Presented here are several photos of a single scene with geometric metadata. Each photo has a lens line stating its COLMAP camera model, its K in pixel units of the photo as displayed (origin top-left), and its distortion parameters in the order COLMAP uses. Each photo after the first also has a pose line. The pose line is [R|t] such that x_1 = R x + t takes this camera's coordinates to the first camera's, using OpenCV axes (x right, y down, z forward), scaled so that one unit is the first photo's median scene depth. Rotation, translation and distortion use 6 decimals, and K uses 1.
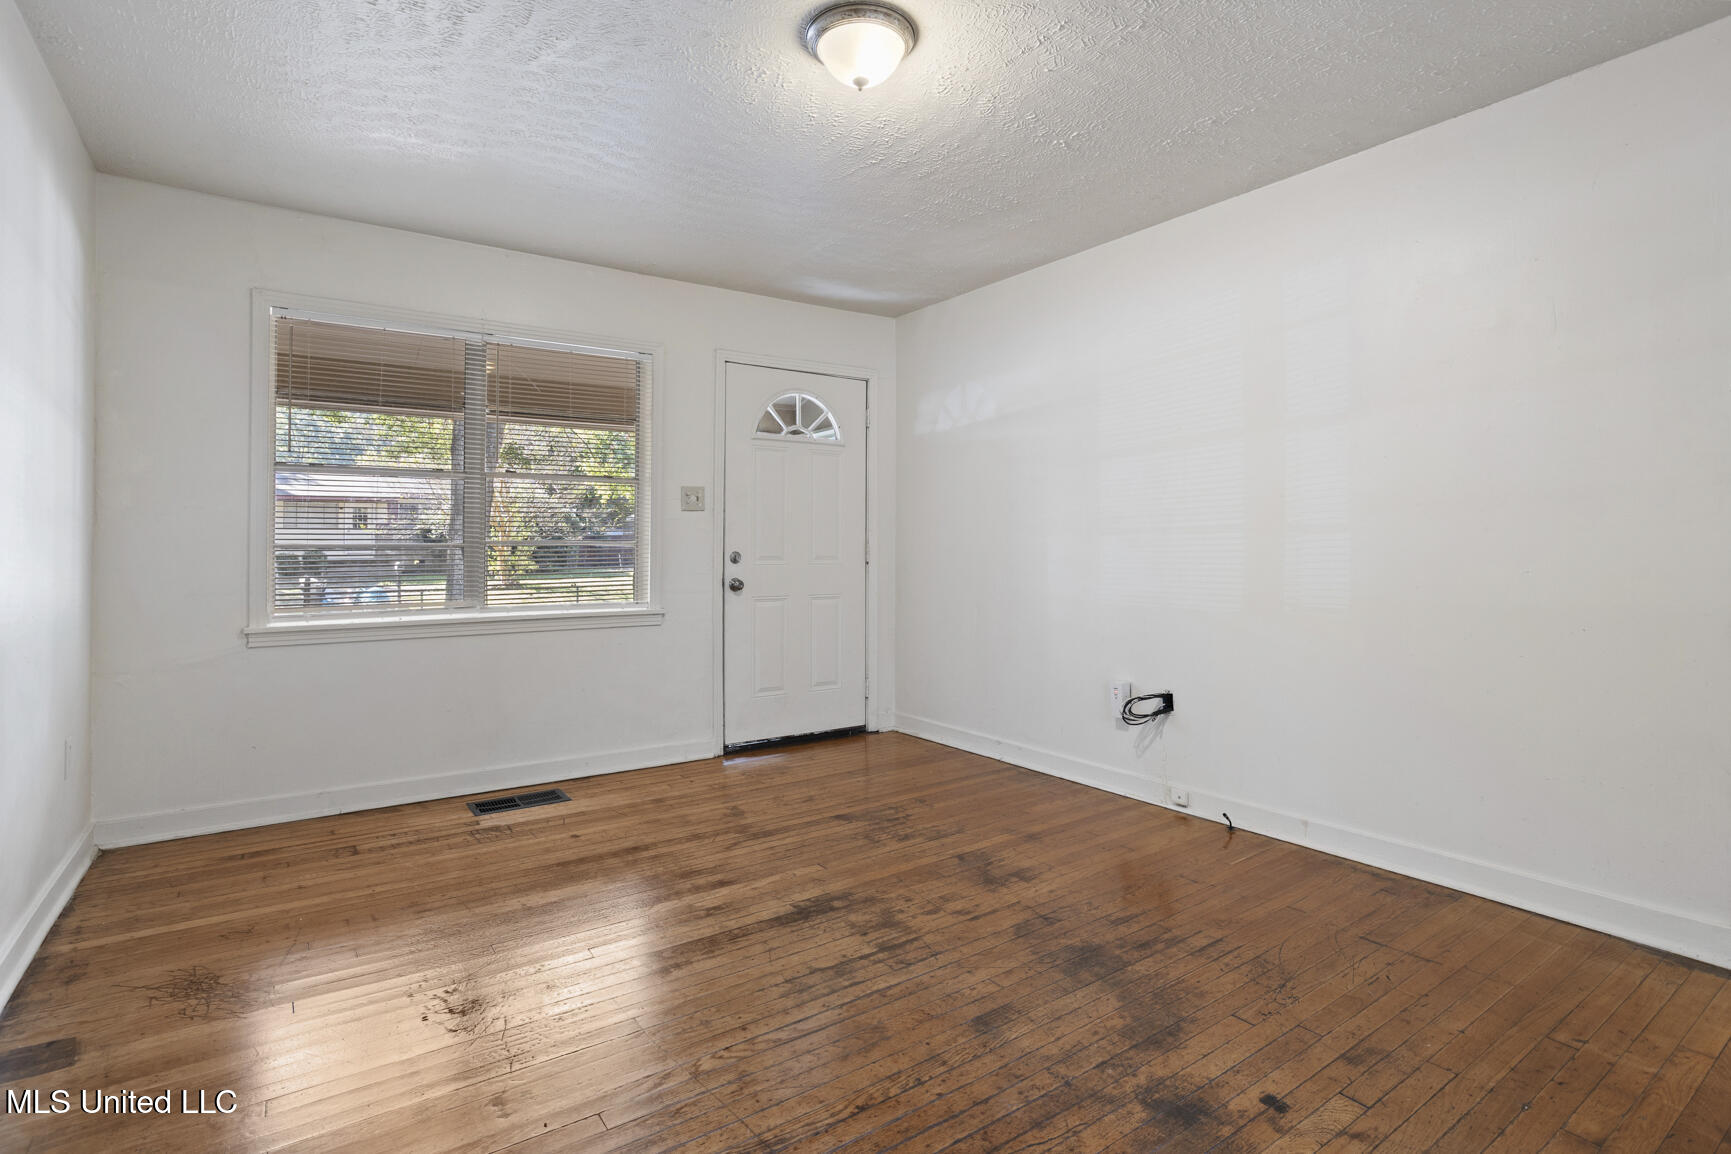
lens RADIAL K [[862.6, 0, 858.9], [0, 862.6, 566.0], [0, 0, 1]] dist [-0.026075, 0.020131]
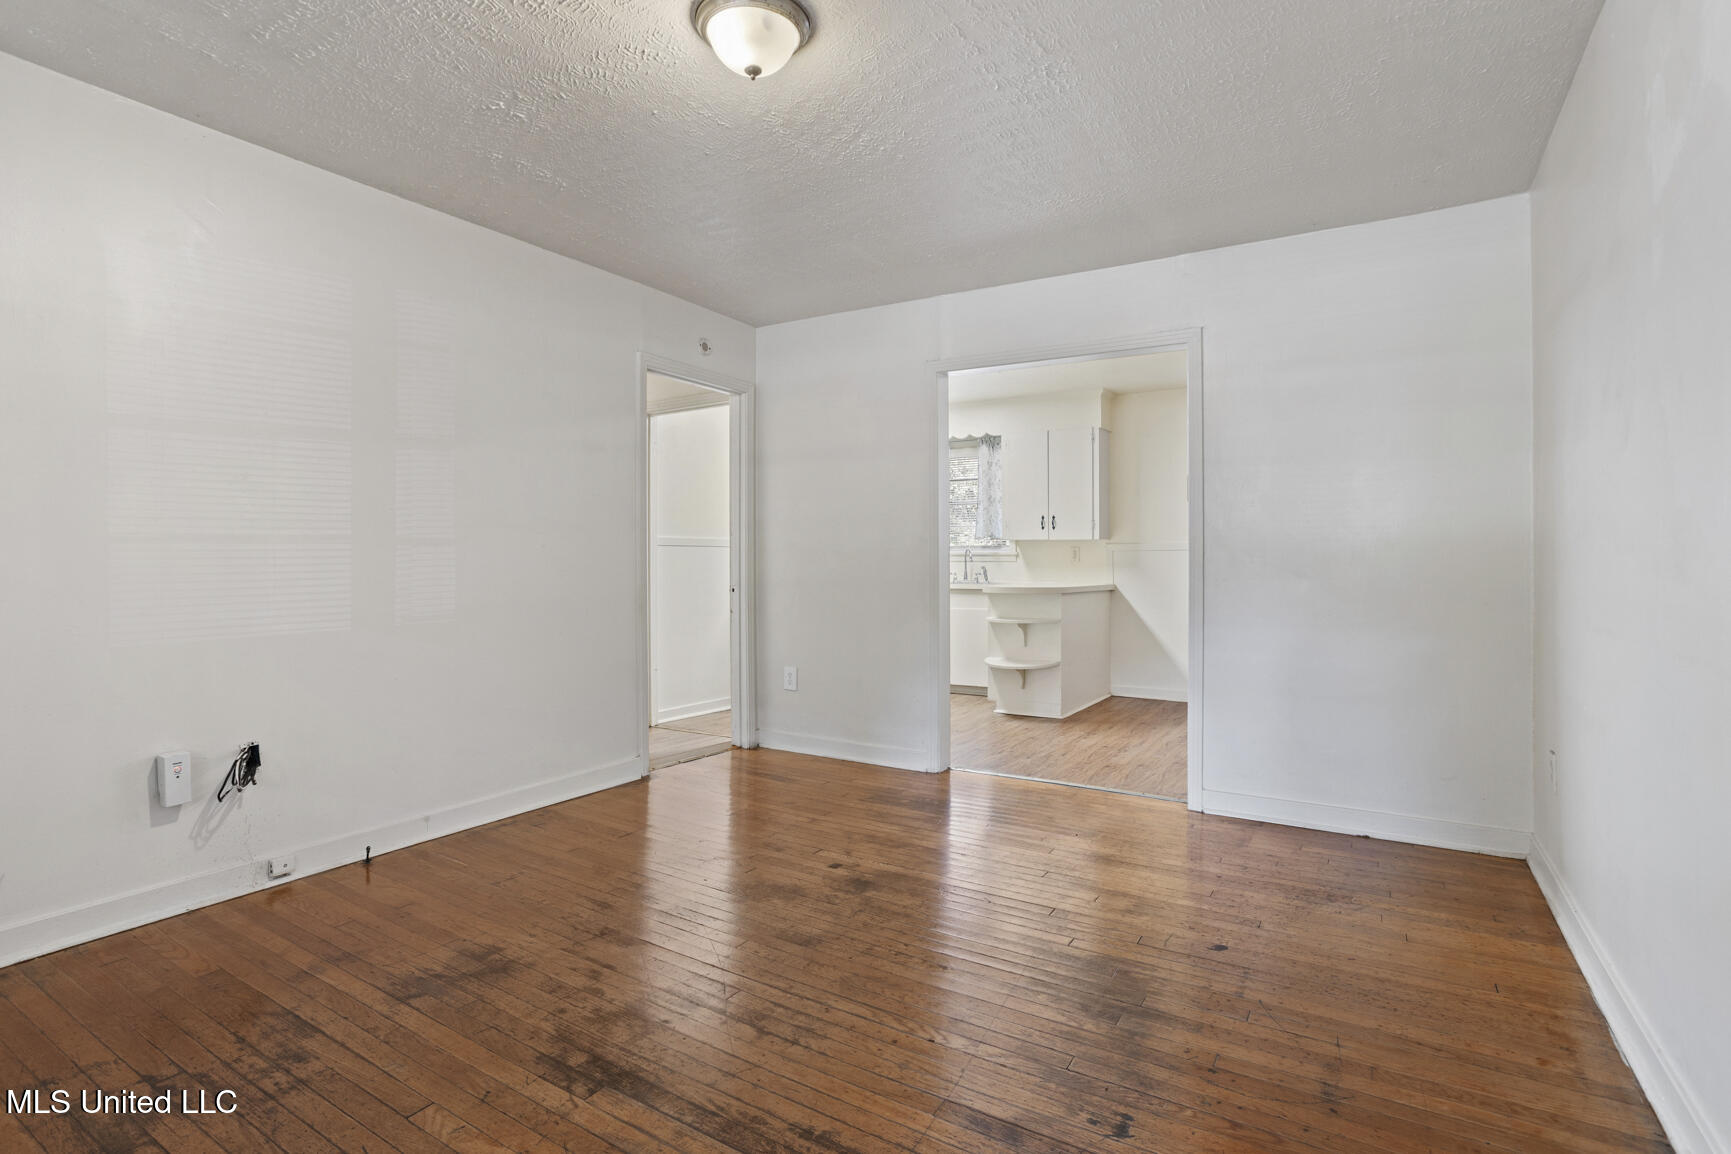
lens RADIAL K [[862.6, 0, 859.9], [0, 862.6, 566.4], [0, 0, 1]] dist [-0.026075, 0.020131]
pose [[-0.400107, -0.007343, 0.916439, -0.747135], [0.018669, 0.999695, 0.016160, -0.023784], [-0.916278, 0.023575, -0.399848, 1.030111]]
